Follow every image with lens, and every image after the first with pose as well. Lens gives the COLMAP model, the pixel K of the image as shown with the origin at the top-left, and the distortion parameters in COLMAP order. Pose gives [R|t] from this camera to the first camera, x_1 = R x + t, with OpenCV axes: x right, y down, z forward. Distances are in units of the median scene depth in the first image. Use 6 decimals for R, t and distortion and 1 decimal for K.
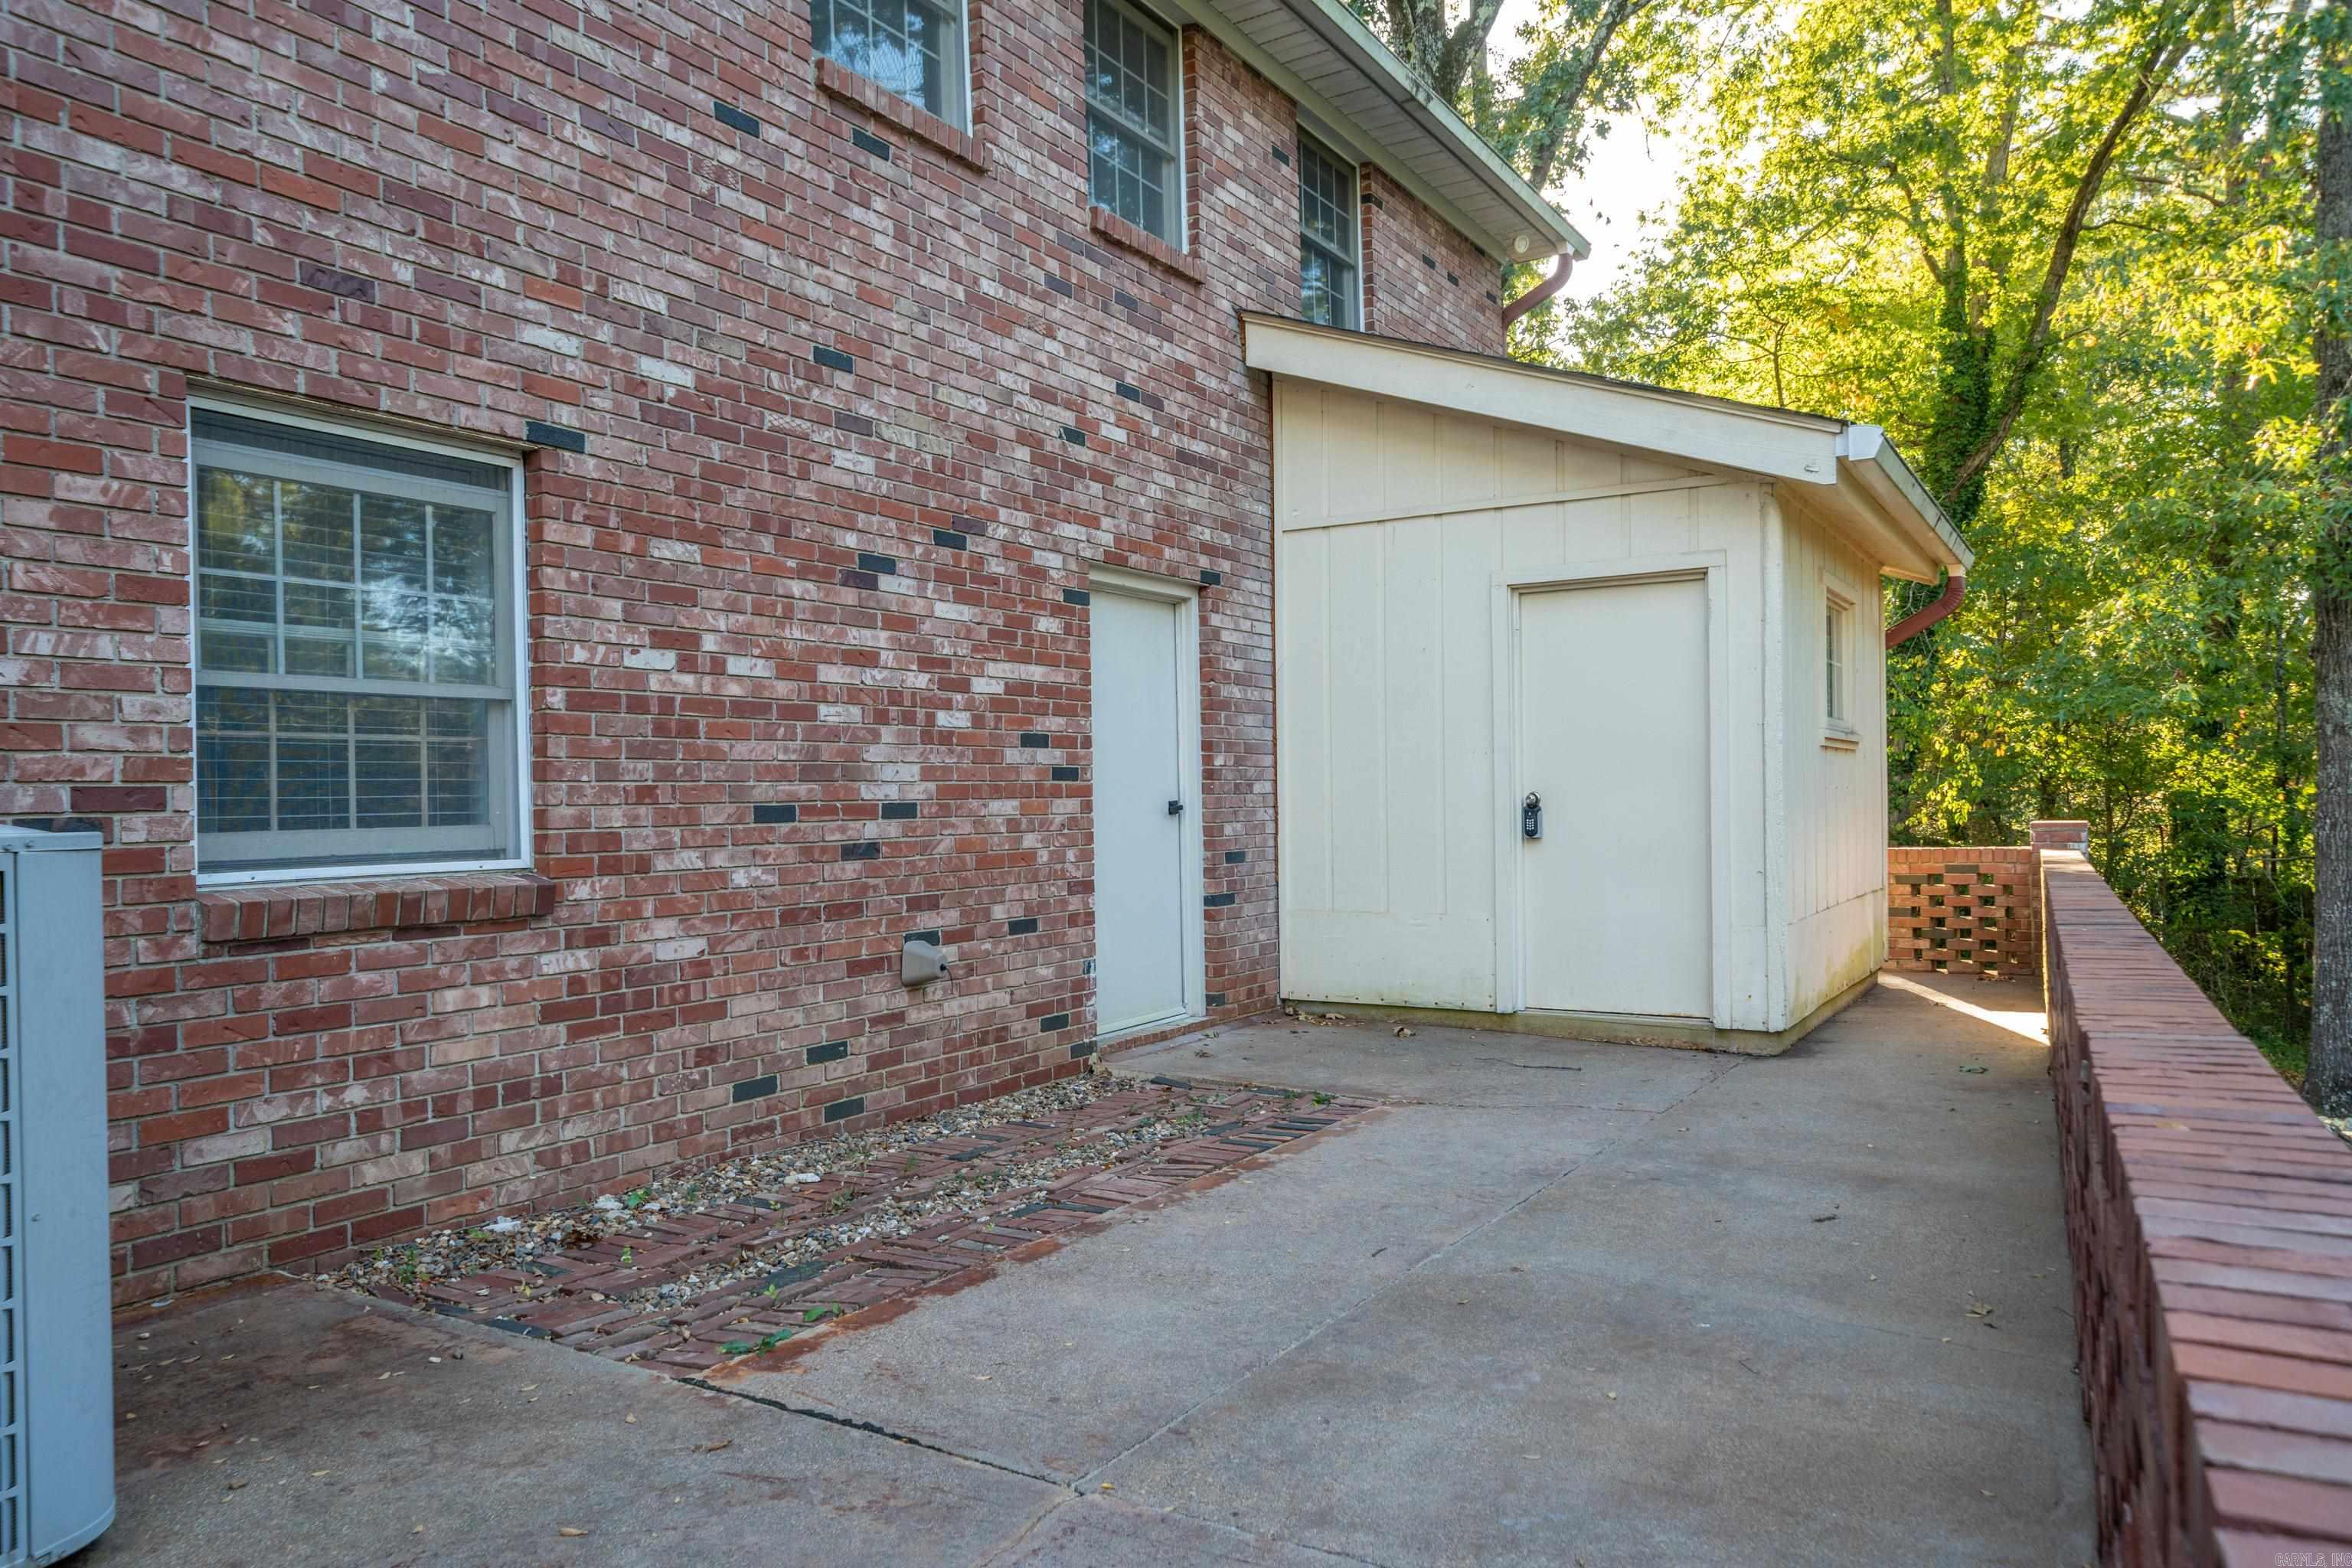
lens RADIAL K [[1537.9, 0, 1176.0], [0, 1537.9, 784.0], [0, 0, 1]] dist [-0.005704, -0.002589]
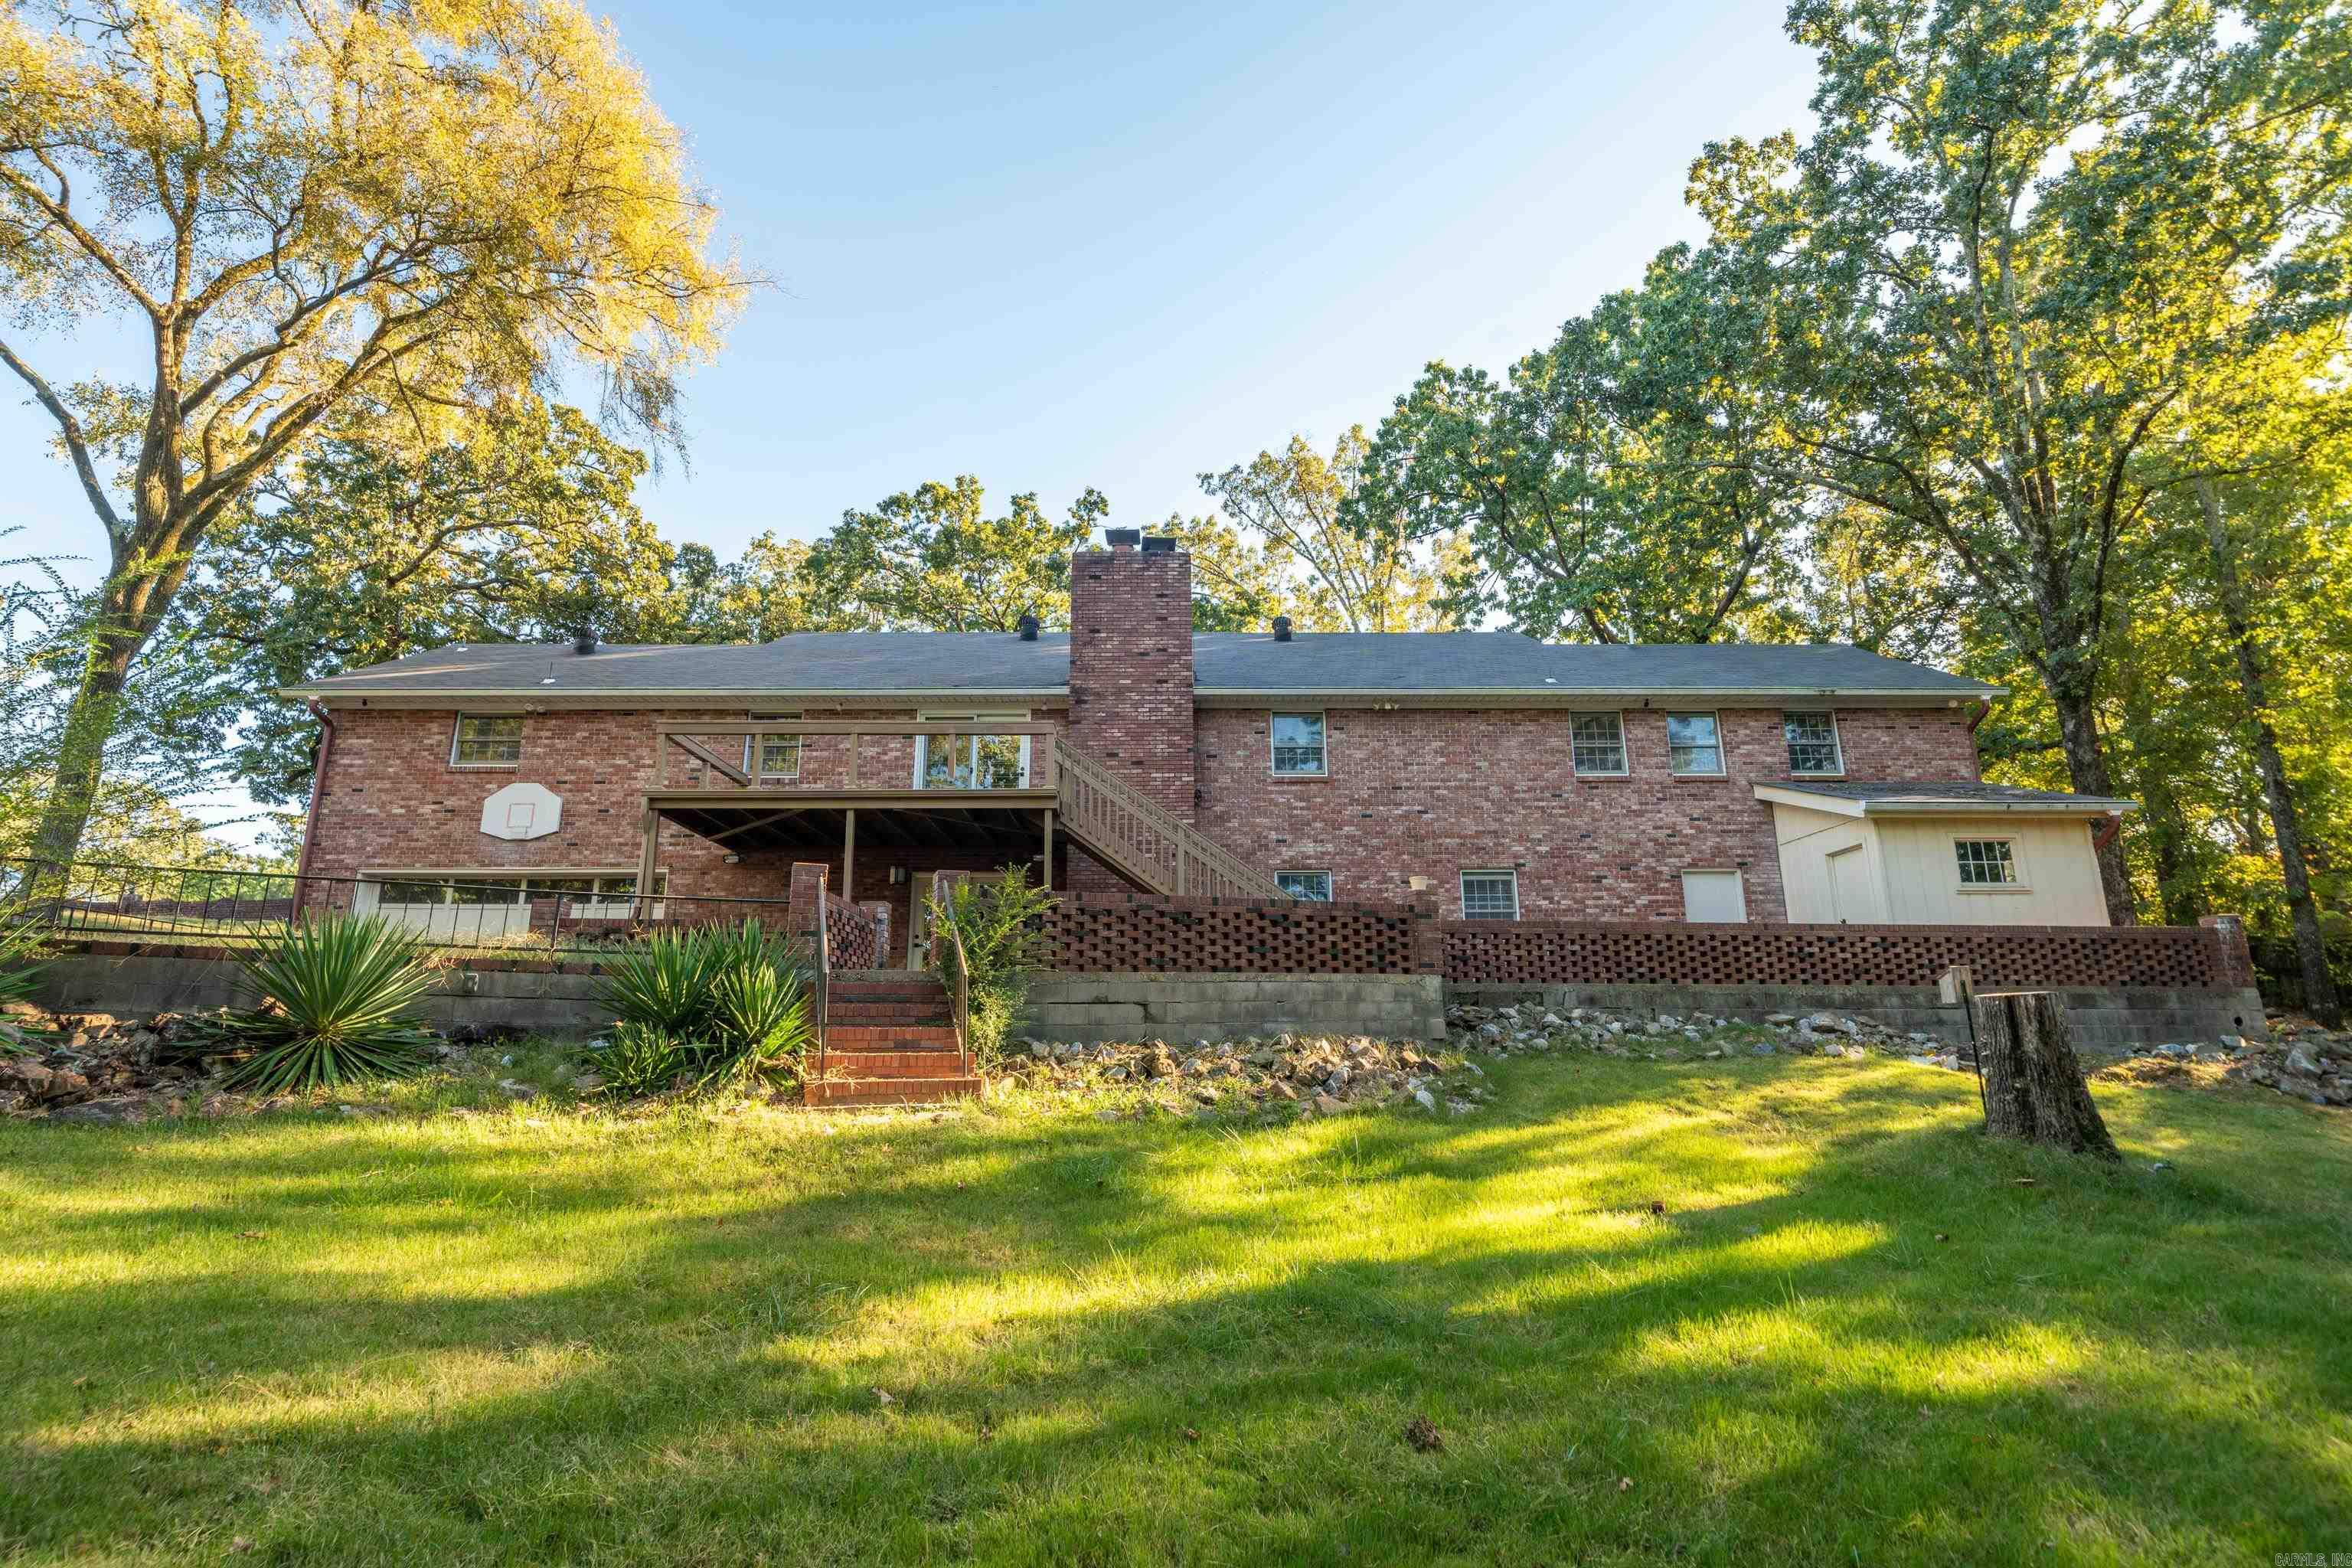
lens RADIAL K [[1073.3, 0, 1176.0], [0, 1073.3, 784.0], [0, 0, 1]] dist [0.001477, -0.000236]
pose [[0.532217, -0.195502, -0.823726, 1.529948], [0.002020, 0.973262, -0.229687, 0.267334], [0.846606, 0.120579, 0.518382, -1.482061]]
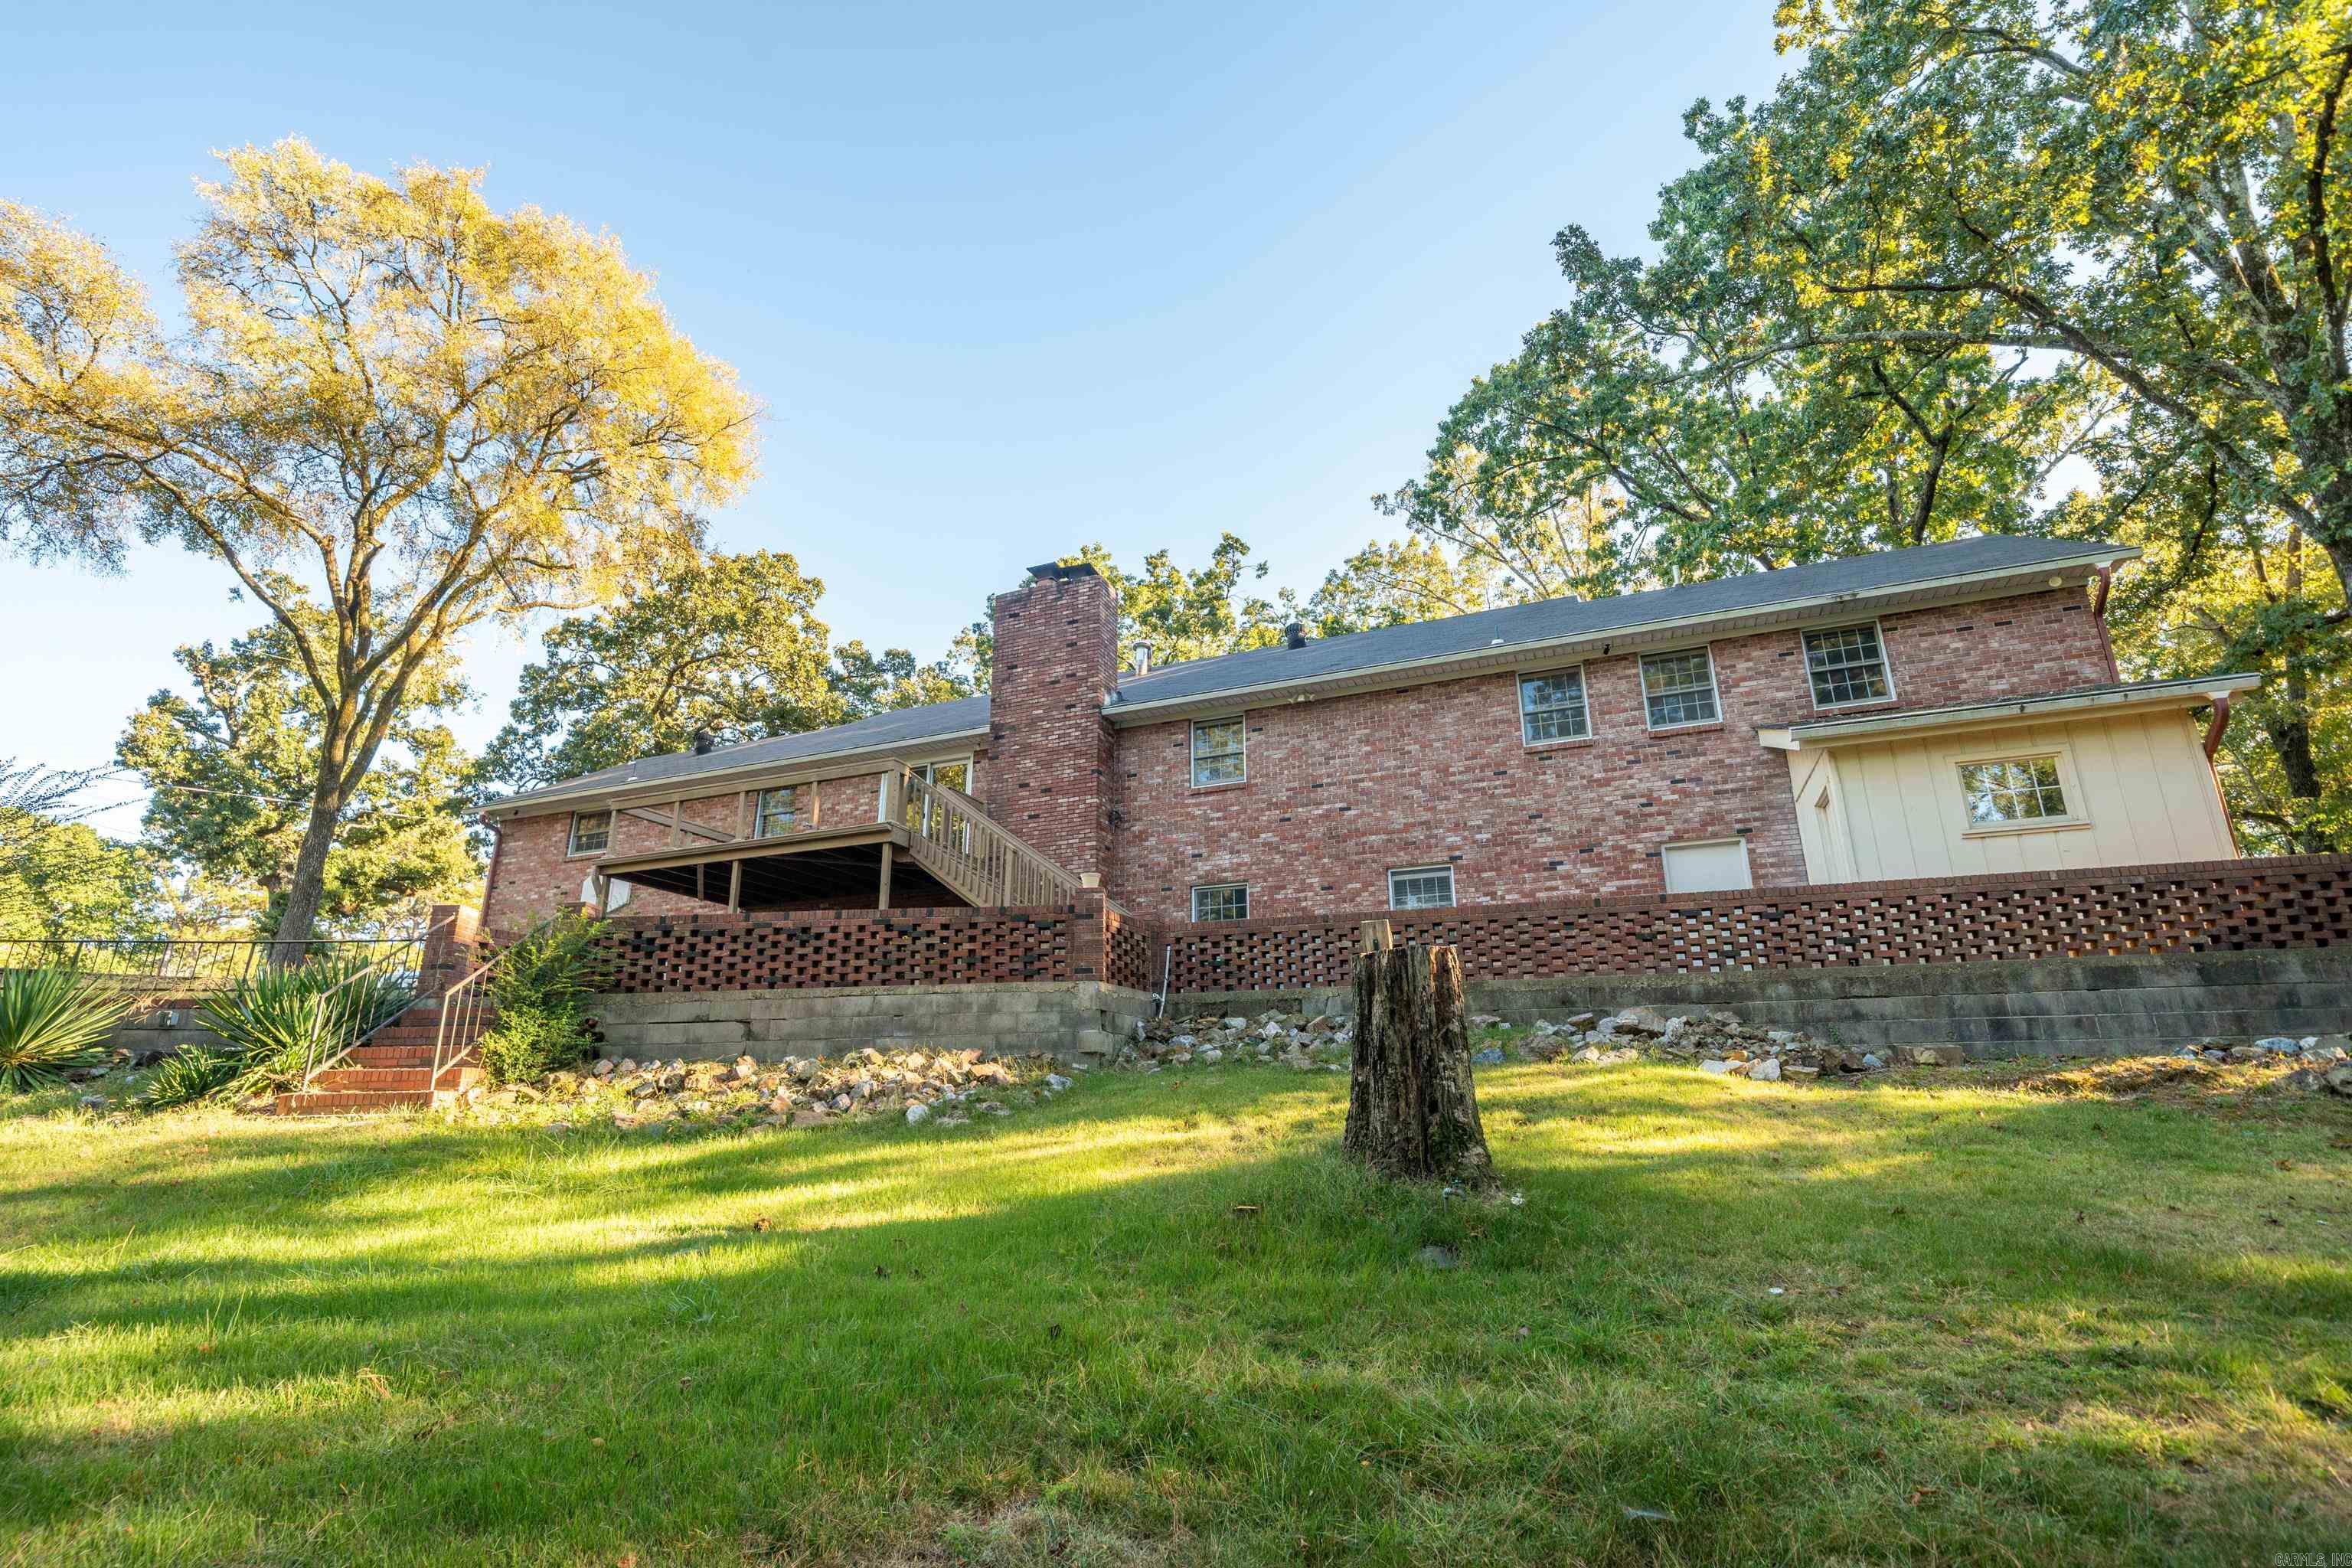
lens RADIAL K [[1048.3, 0, 1168.4], [0, 1048.3, 791.9], [0, 0, 1]] dist [0.009721, -0.000199]
pose [[0.185638, -0.274547, -0.943484, 1.800725], [0.015684, 0.960879, -0.276523, 0.330491], [0.982493, 0.036535, 0.182682, -0.361433]]
